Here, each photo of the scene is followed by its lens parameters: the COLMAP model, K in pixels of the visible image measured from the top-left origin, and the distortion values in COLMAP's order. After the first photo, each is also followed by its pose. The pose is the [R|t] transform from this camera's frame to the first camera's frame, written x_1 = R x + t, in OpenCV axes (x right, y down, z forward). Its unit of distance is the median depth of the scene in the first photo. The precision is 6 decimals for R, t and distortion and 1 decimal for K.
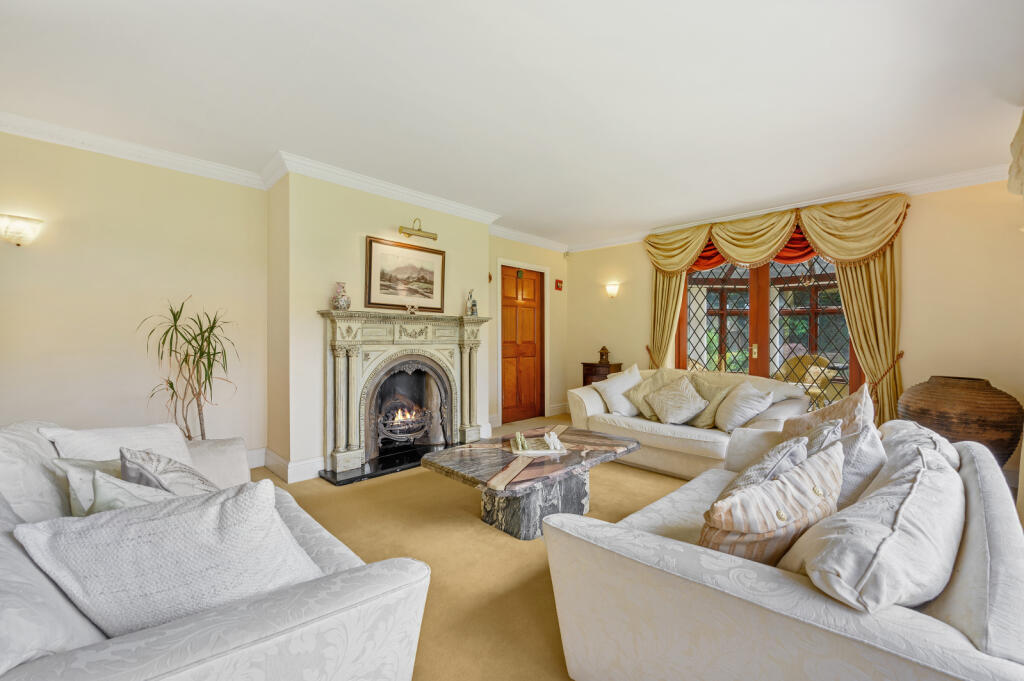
lens RADIAL K [[417.3, 0, 508.1], [0, 417.3, 338.5], [0, 0, 1]] dist [0.000405, 0.000088]
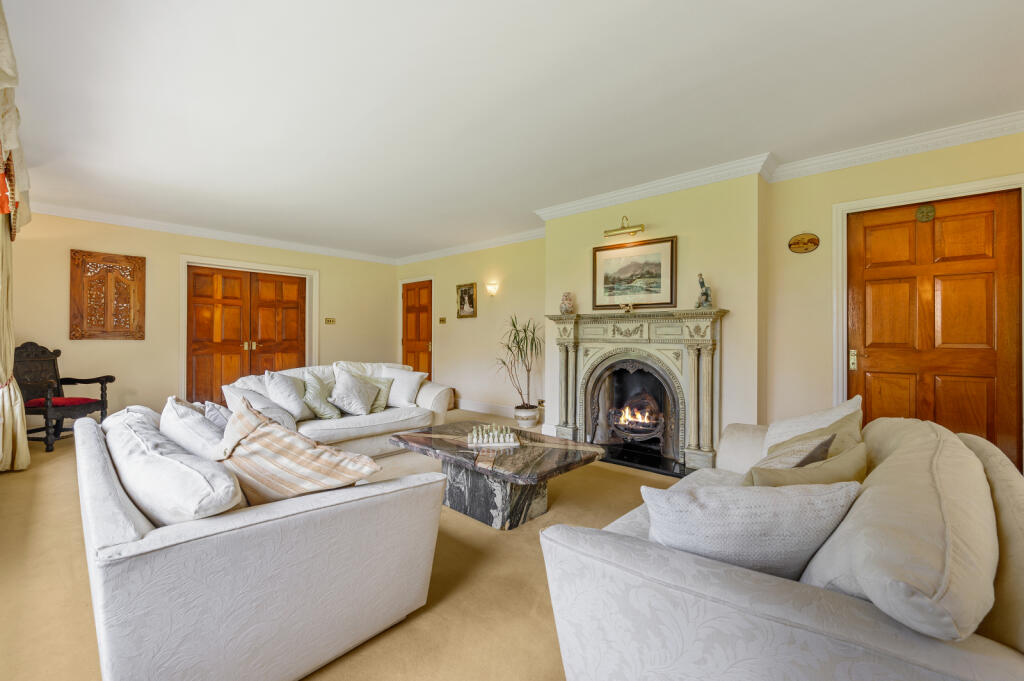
lens RADIAL K [[417.3, 0, 508.1], [0, 417.3, 338.5], [0, 0, 1]] dist [0.000405, 0.000088]
pose [[0.039959, 0.004747, -0.999190, 0.753583], [-0.004989, 0.999977, 0.004551, 0.000171], [0.999189, 0.004803, 0.039982, 0.678522]]
